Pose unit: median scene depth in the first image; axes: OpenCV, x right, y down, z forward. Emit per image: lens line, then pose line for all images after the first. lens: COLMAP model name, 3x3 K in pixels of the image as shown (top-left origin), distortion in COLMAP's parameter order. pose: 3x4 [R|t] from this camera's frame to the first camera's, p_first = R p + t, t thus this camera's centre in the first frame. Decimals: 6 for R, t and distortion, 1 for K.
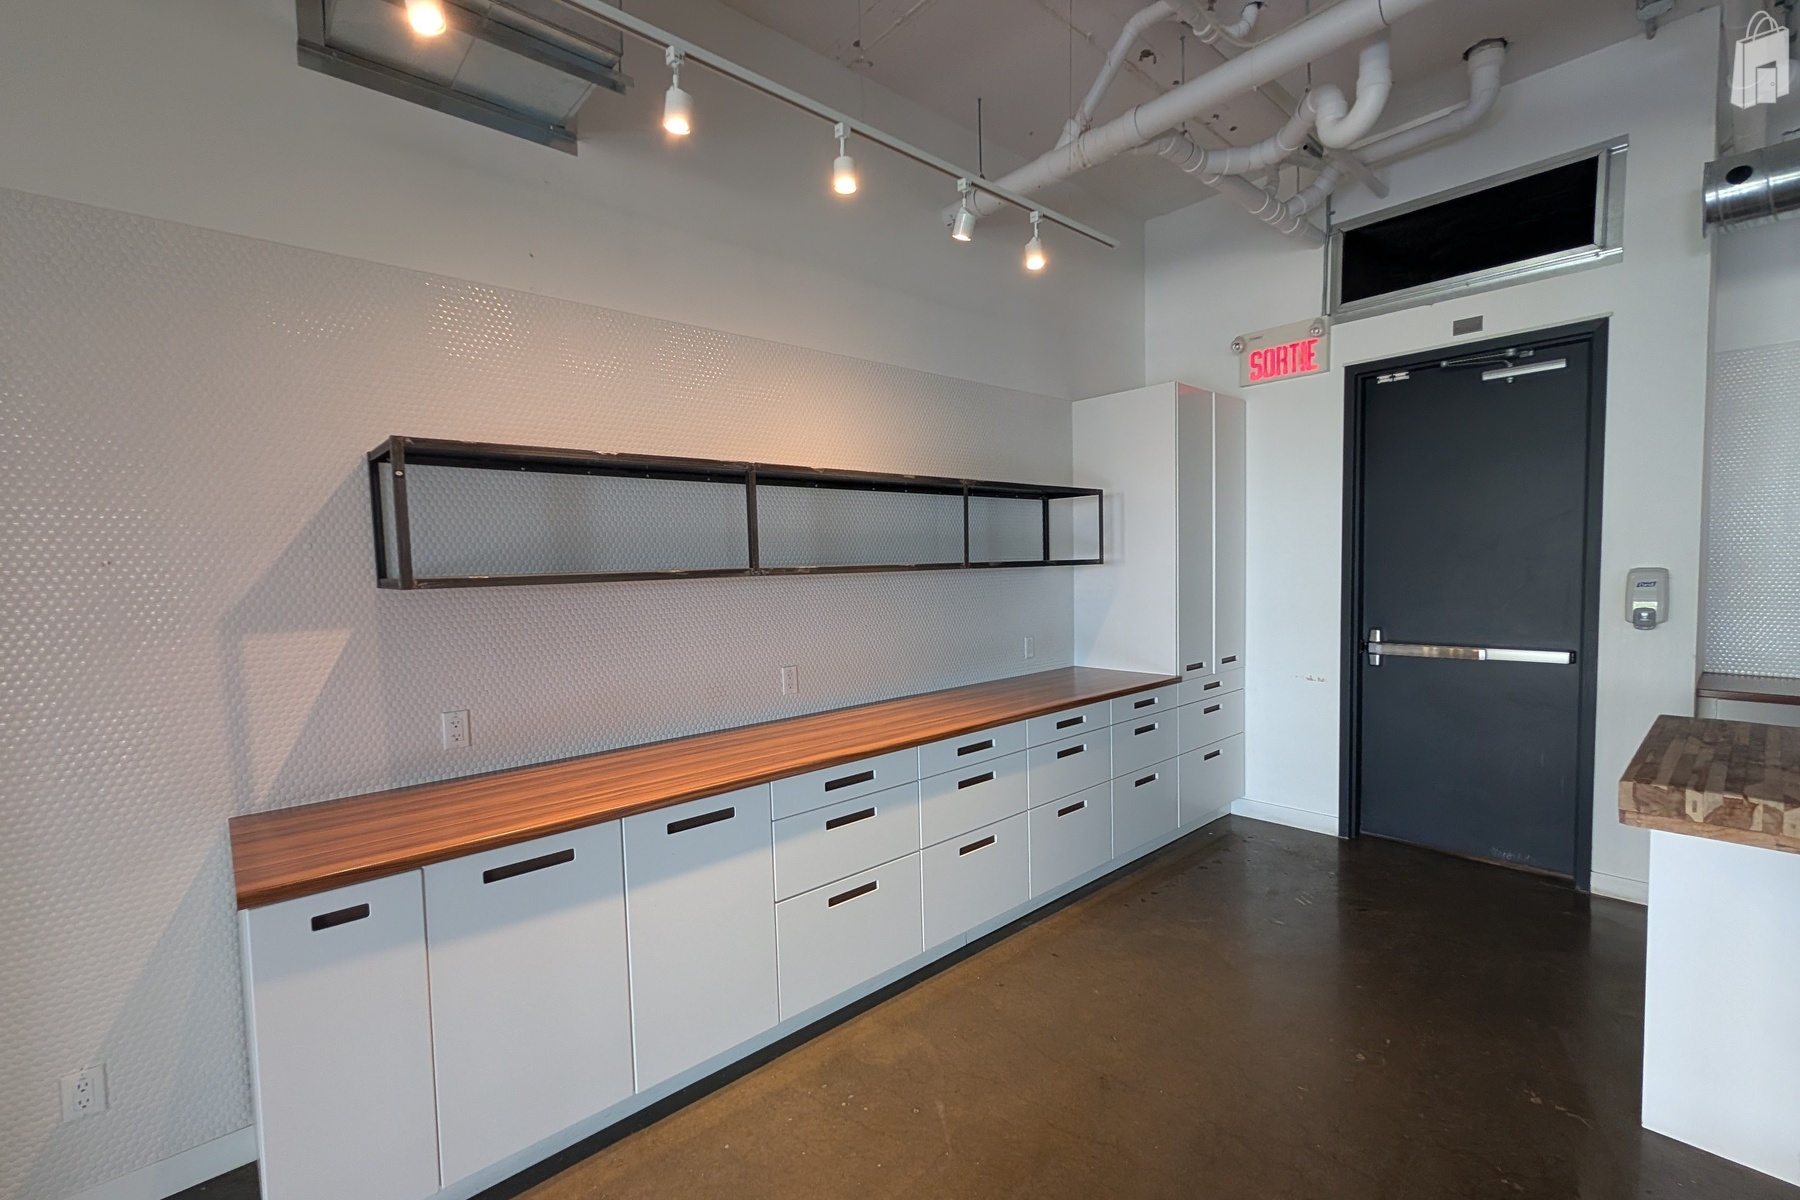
lens RADIAL K [[765.1, 0, 906.5], [0, 765.1, 608.1], [0, 0, 1]] dist [-0.000452, 0.000689]
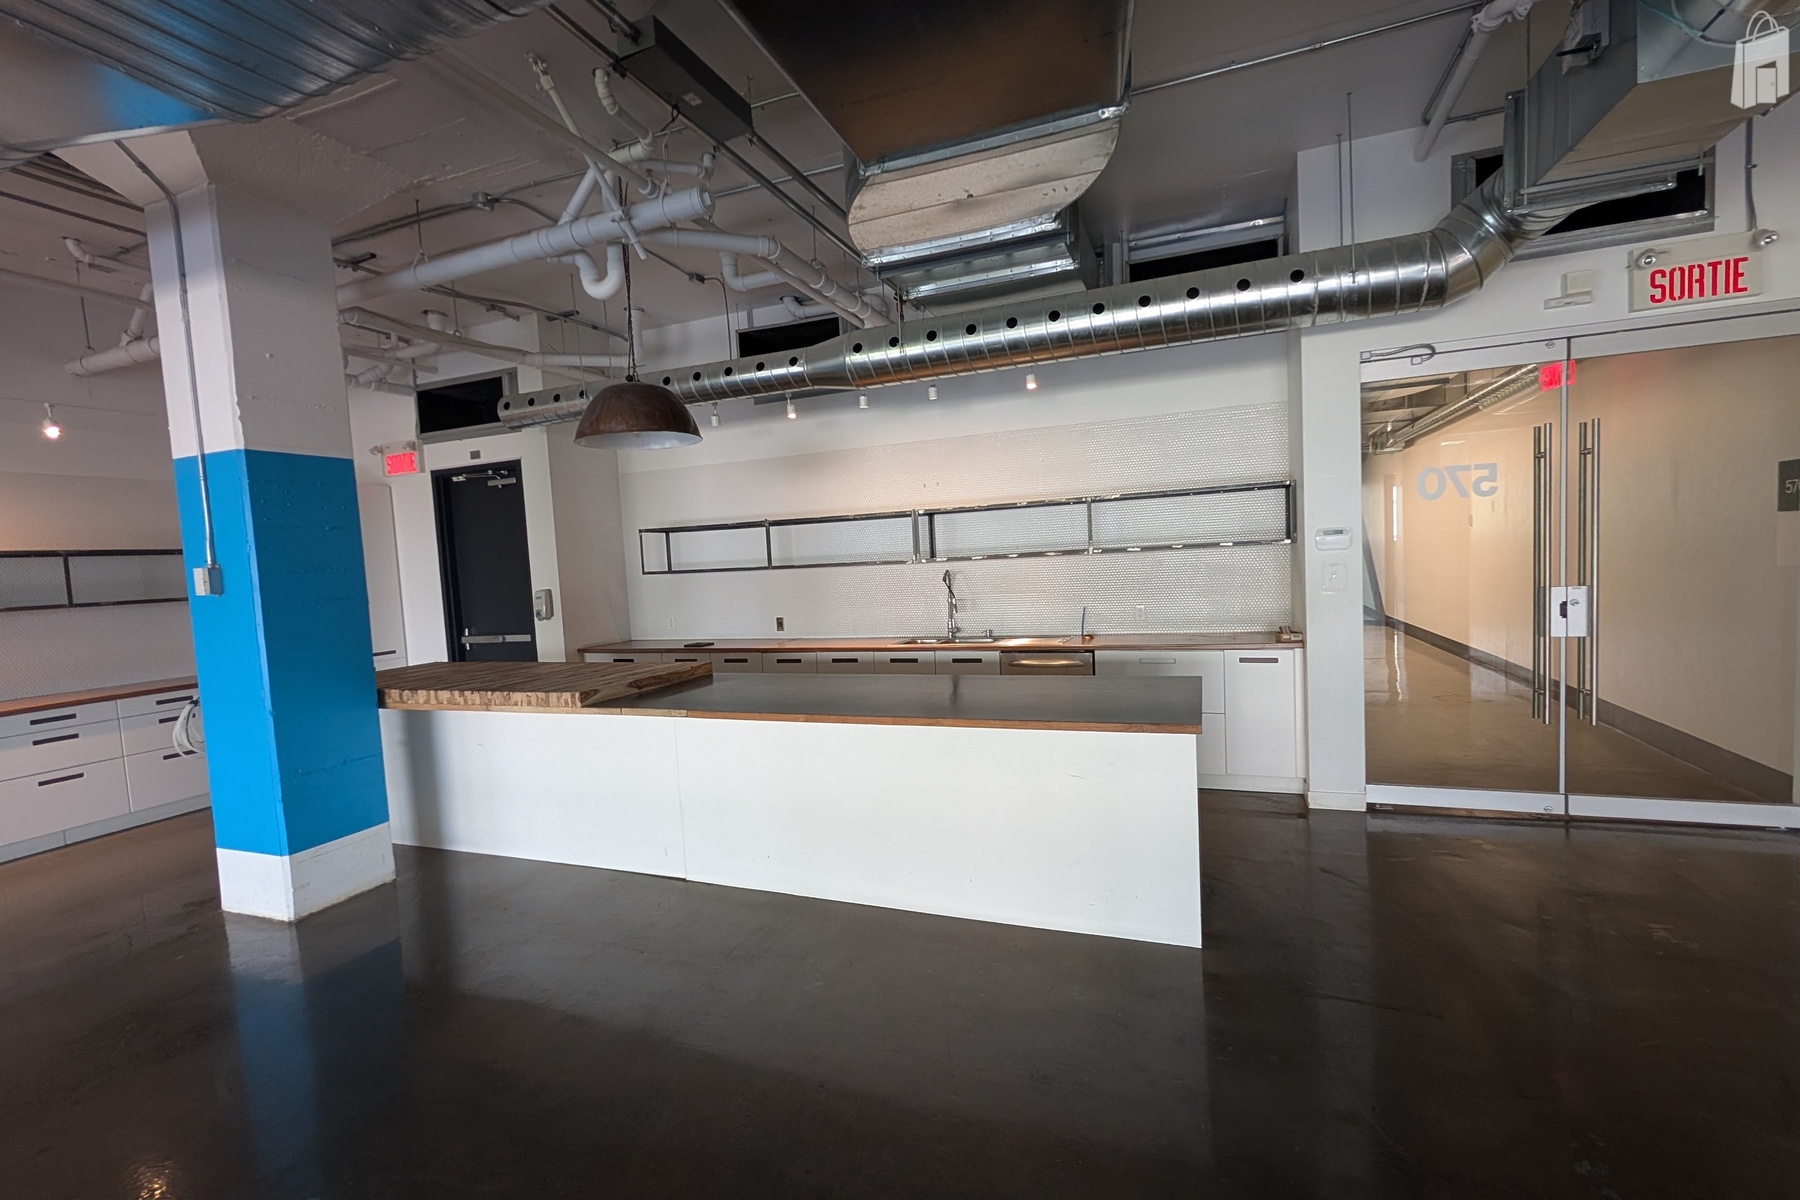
lens RADIAL K [[765.1, 0, 904.2], [0, 765.1, 606.6], [0, 0, 1]] dist [-0.000452, 0.000689]
pose [[0.902763, -0.050359, 0.427180, 0.820756], [0.054476, 0.998512, 0.002586, 0.030393], [-0.426675, 0.020936, 0.904163, -0.978895]]
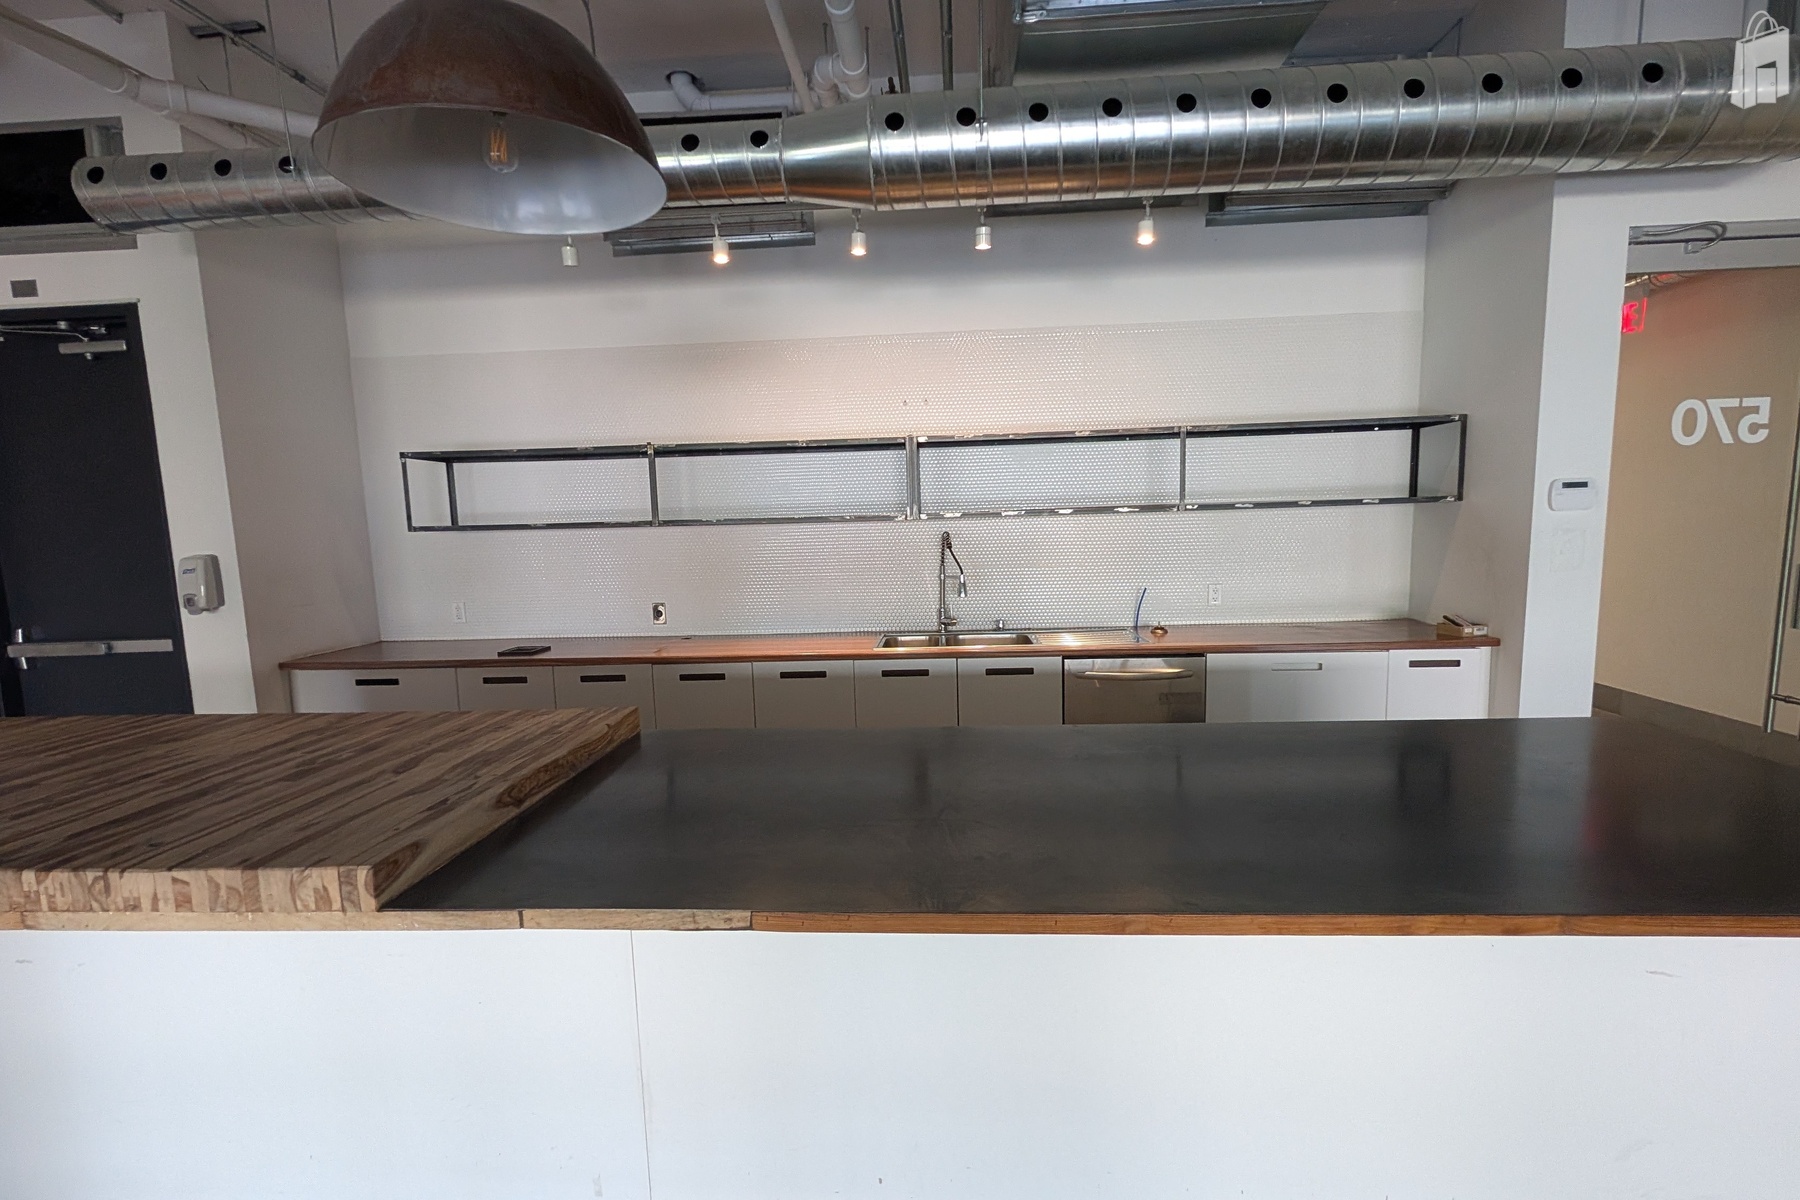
lens RADIAL K [[765.1, 0, 901.5], [0, 765.1, 602.8], [0, 0, 1]] dist [-0.000452, 0.000689]
pose [[0.728648, -0.074128, 0.680865, 0.810212], [0.050484, 0.997234, 0.054545, 0.002324], [-0.683025, -0.005371, 0.730375, -0.348148]]
